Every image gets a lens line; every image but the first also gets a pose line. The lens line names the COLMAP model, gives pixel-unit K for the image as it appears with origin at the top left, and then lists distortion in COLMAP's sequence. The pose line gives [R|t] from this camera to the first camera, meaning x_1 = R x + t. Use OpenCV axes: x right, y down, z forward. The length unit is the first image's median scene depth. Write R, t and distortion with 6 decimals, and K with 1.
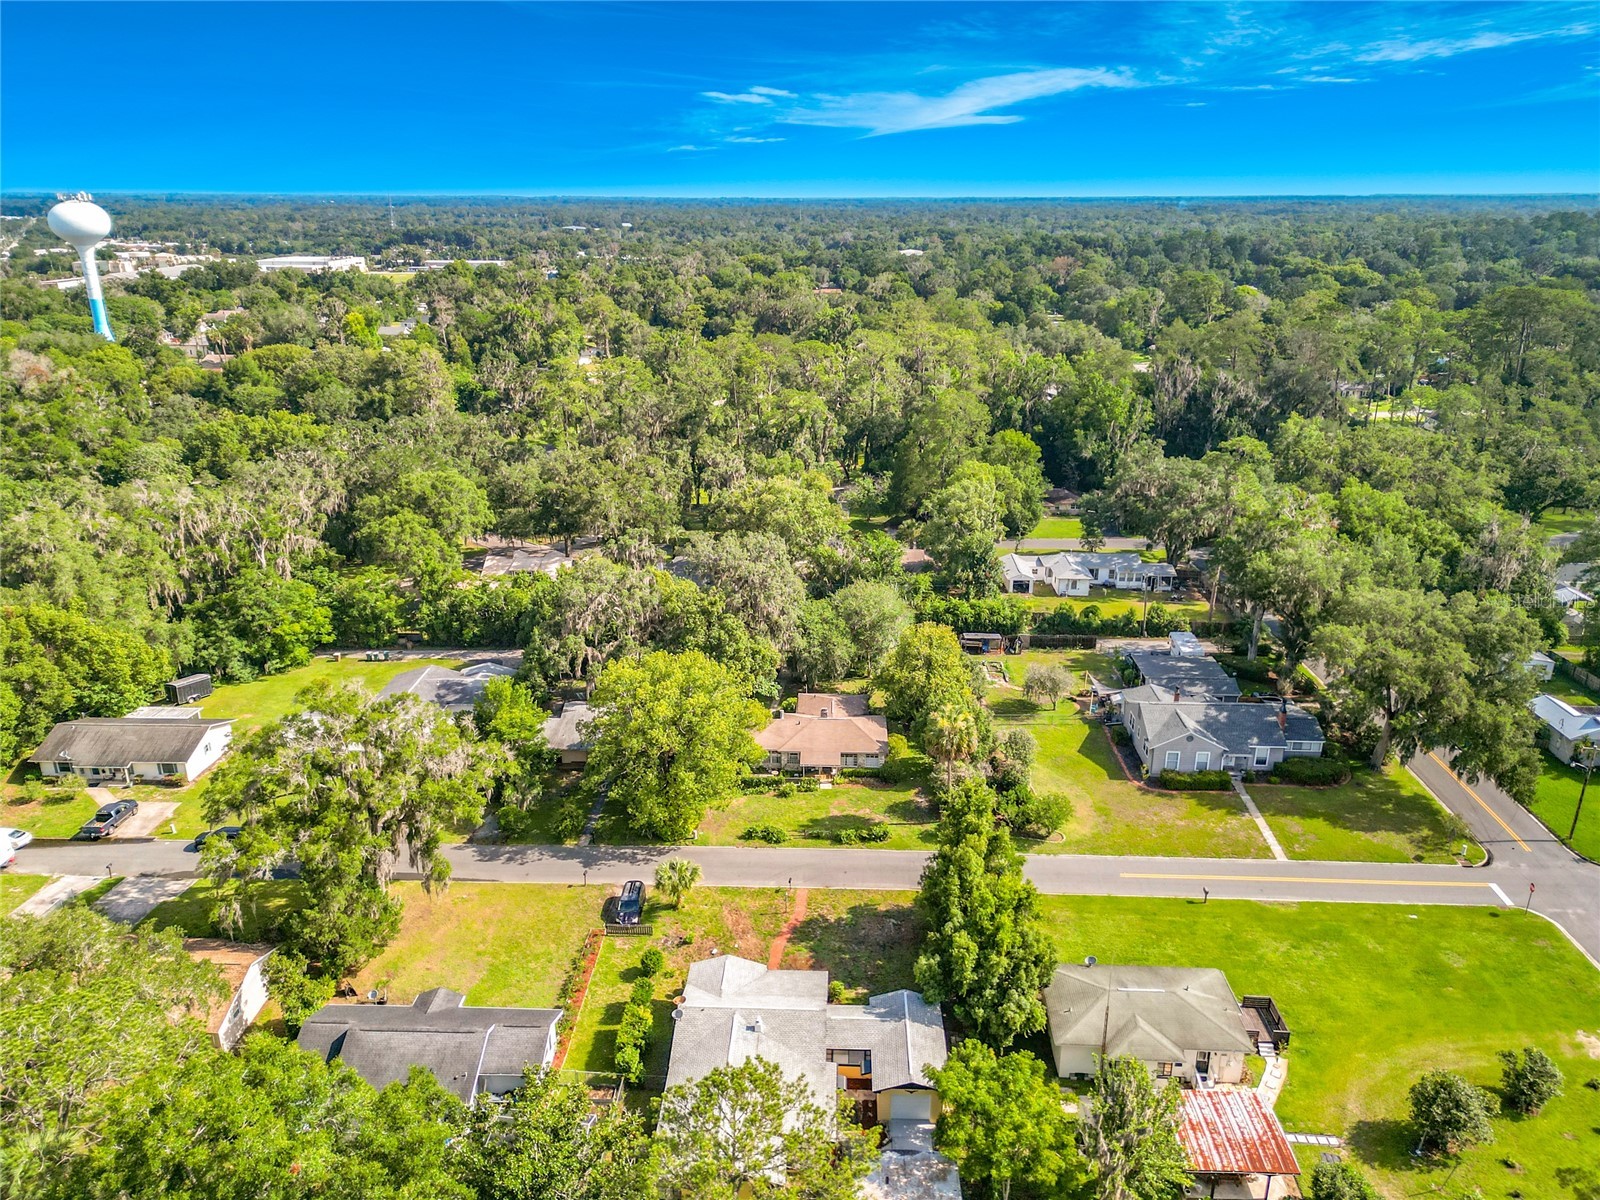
lens RADIAL K [[1154.7, 0, 801.8], [0, 1154.7, 569.3], [0, 0, 1]] dist [0.077129, -0.095315]
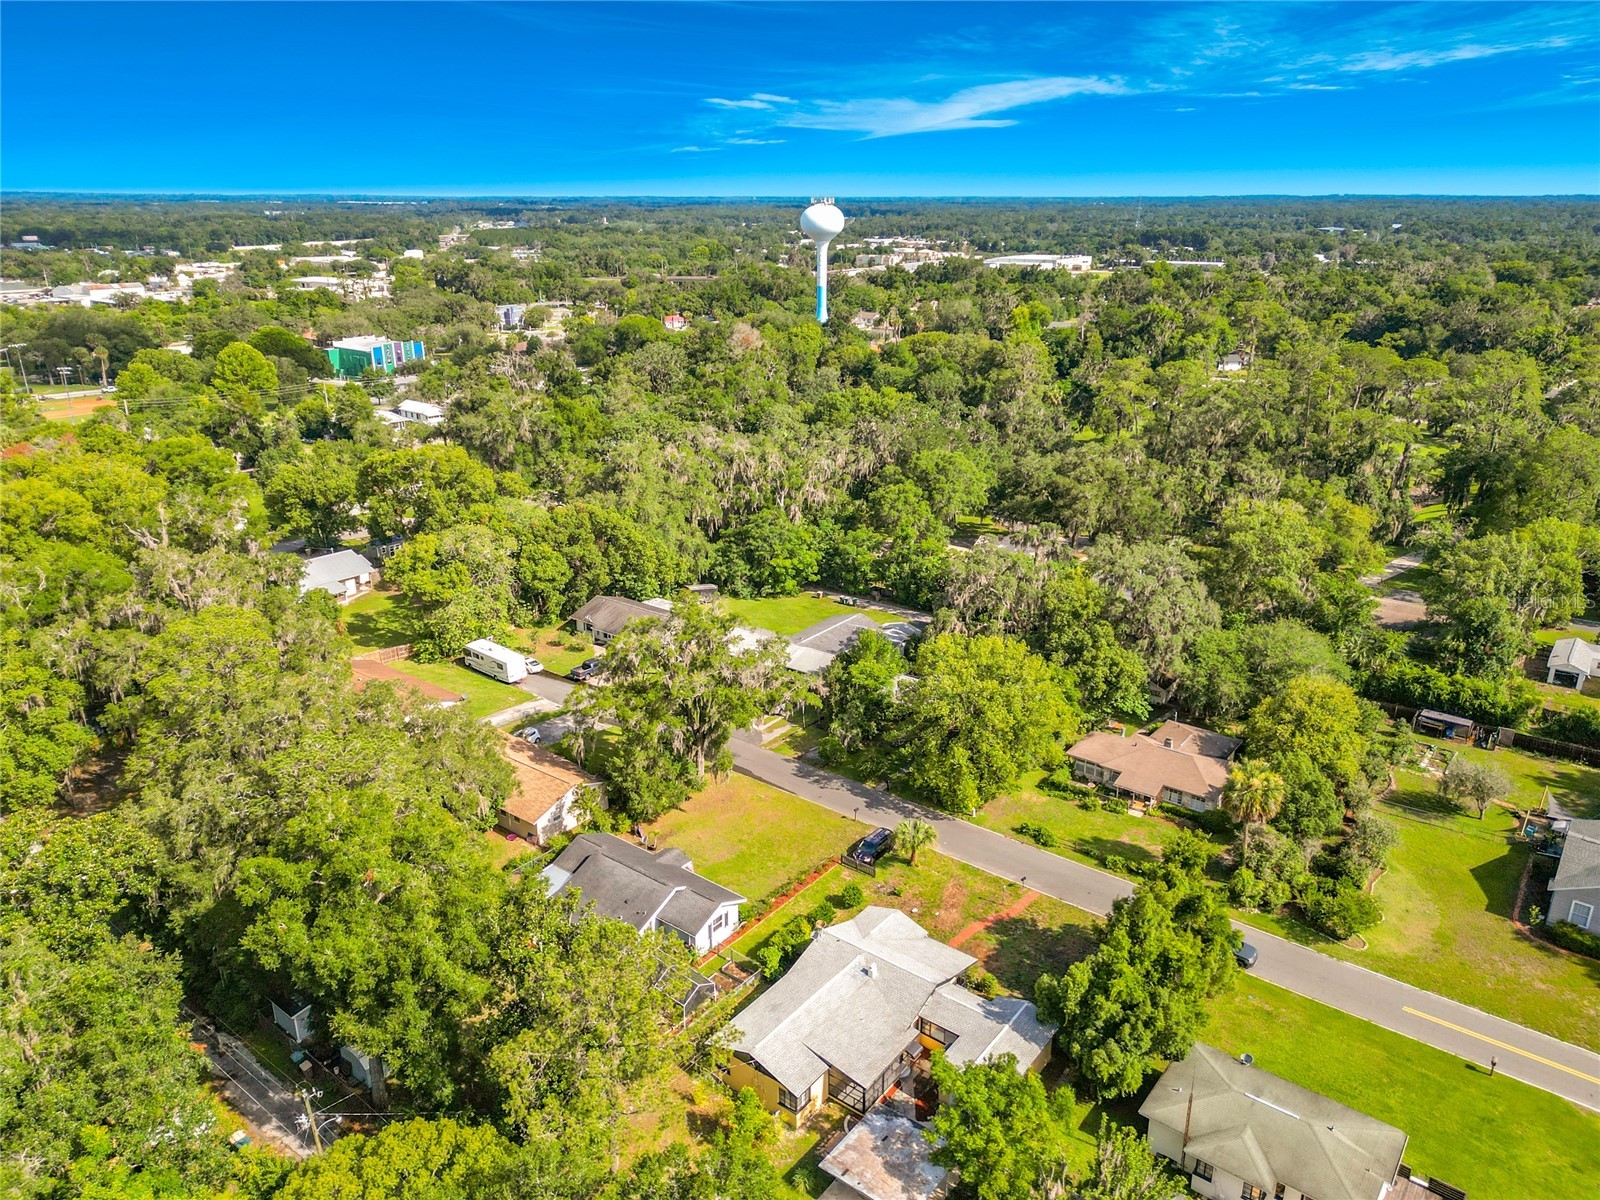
lens RADIAL K [[1154.7, 0, 801.8], [0, 1154.7, 569.3], [0, 0, 1]] dist [0.077129, -0.095315]
pose [[0.805133, 0.179121, -0.565399, 0.258382], [-0.179019, 0.982236, 0.056252, -0.013292], [0.565432, 0.055926, 0.822897, 0.031858]]
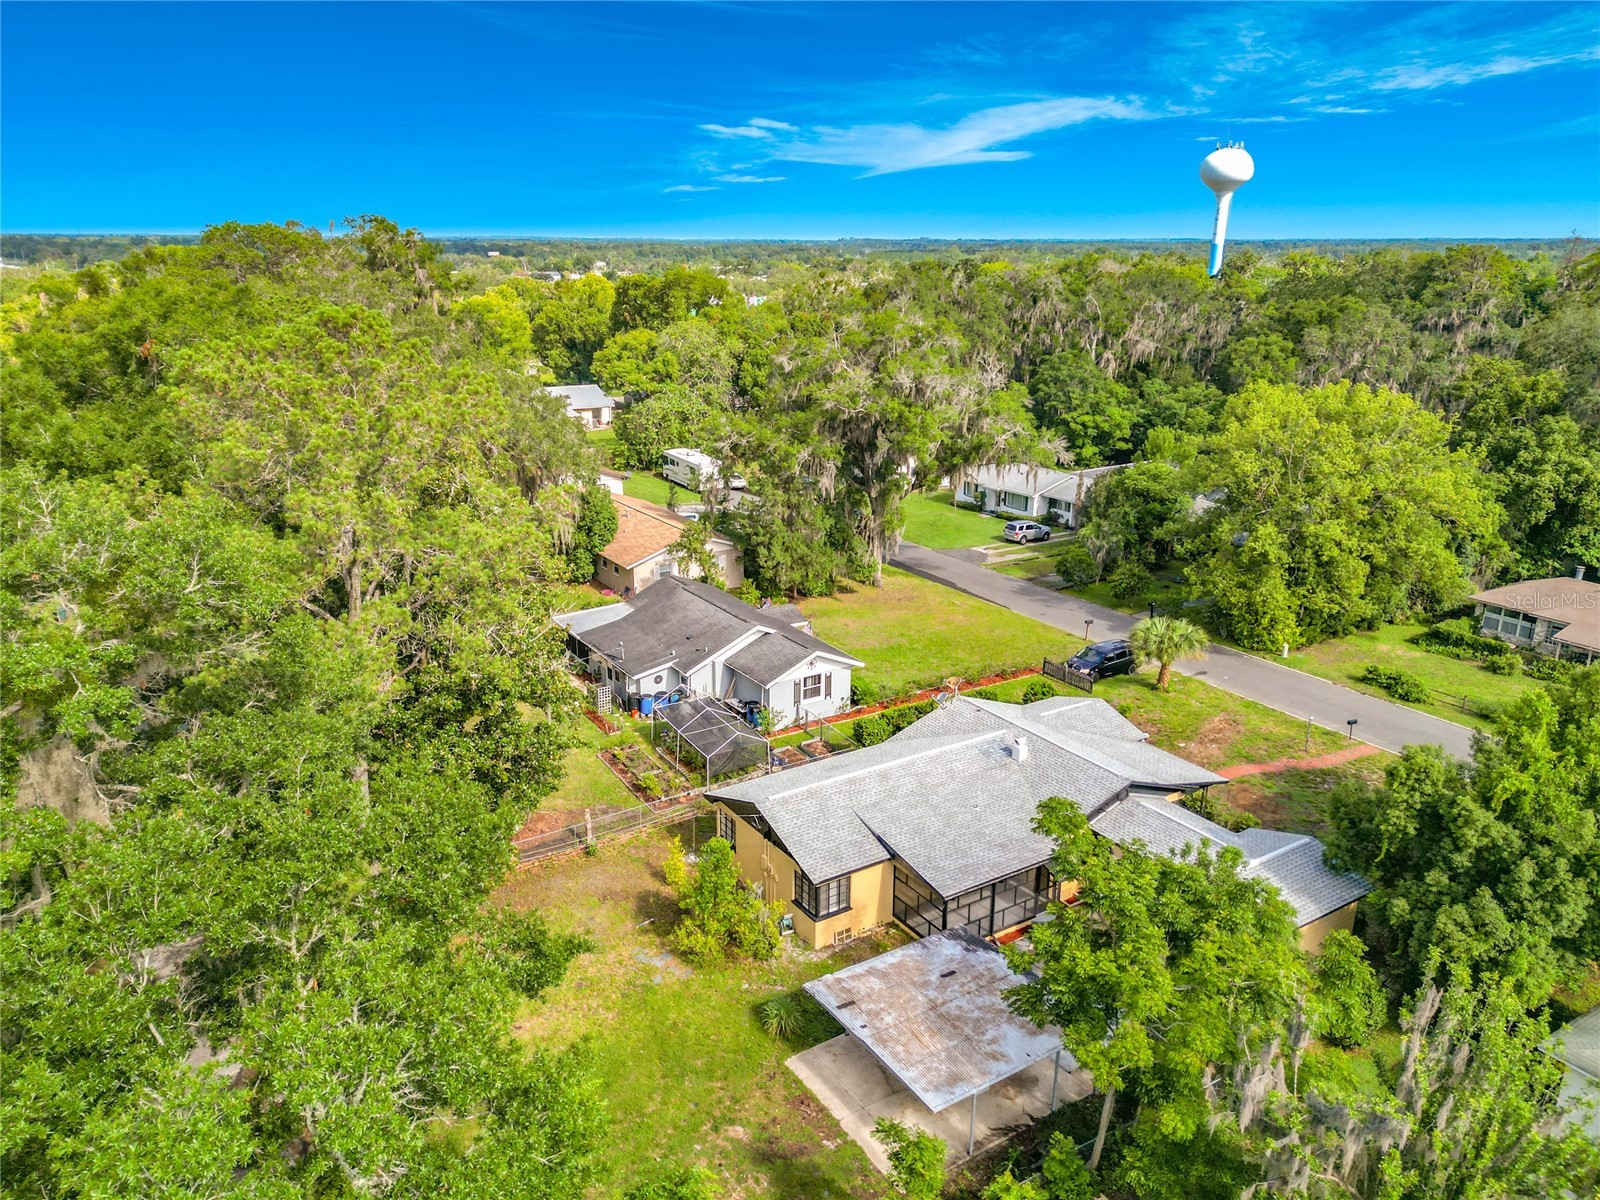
lens RADIAL K [[1153.7, 0, 775.6], [0, 1153.7, 597.1], [0, 0, 1]] dist [0.045751, -0.070263]
pose [[0.542642, 0.232428, -0.807166, 0.207629], [-0.265287, 0.959191, 0.097857, 0.164206], [0.796971, 0.161029, 0.582157, 0.303339]]
